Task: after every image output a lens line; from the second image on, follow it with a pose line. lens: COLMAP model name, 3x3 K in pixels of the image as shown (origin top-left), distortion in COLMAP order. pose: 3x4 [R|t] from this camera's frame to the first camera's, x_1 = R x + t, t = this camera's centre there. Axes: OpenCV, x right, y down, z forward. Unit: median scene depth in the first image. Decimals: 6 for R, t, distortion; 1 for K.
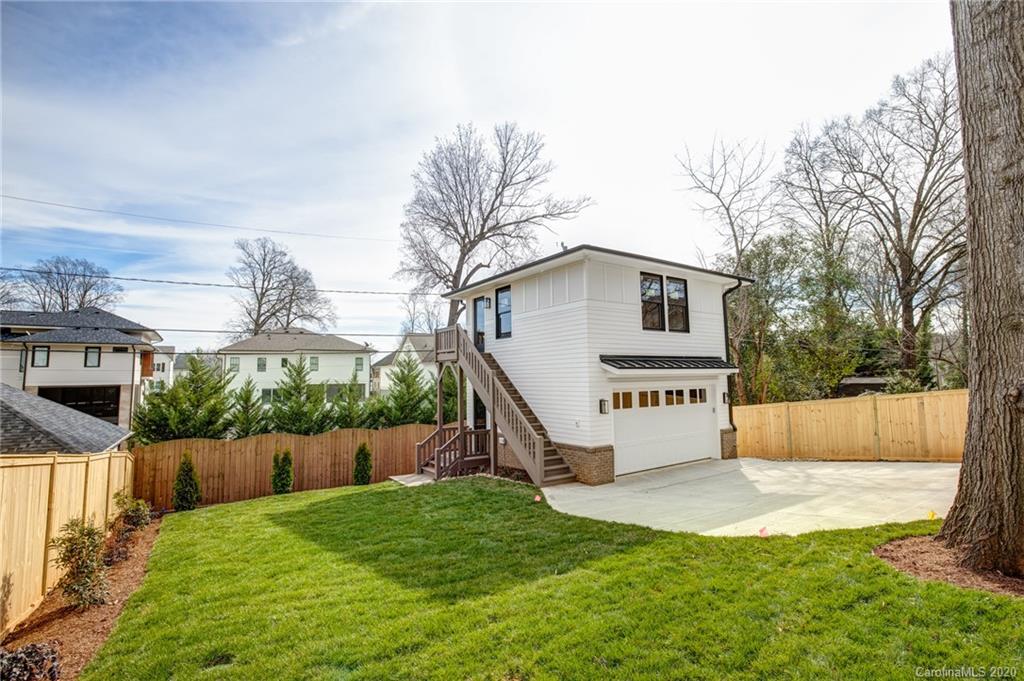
lens RADIAL K [[463.3, 0, 512.0], [0, 463.3, 340.5], [0, 0, 1]] dist [-0.001102, -0.000242]
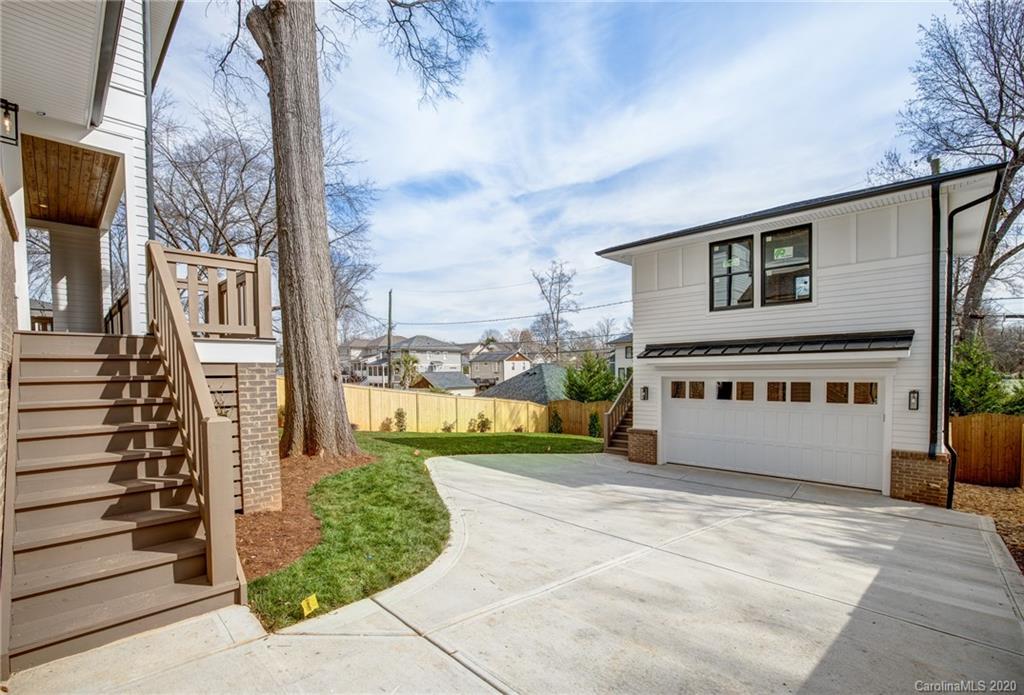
lens RADIAL K [[493.0, 0, 512.0], [0, 493.0, 379.6], [0, 0, 1]] dist [-0.000050, -0.000005]
pose [[0.204731, 0.035333, -0.978180, 0.977956], [0.089442, 0.994492, 0.054642, 0.017983], [0.974723, -0.098677, 0.200443, 0.380578]]
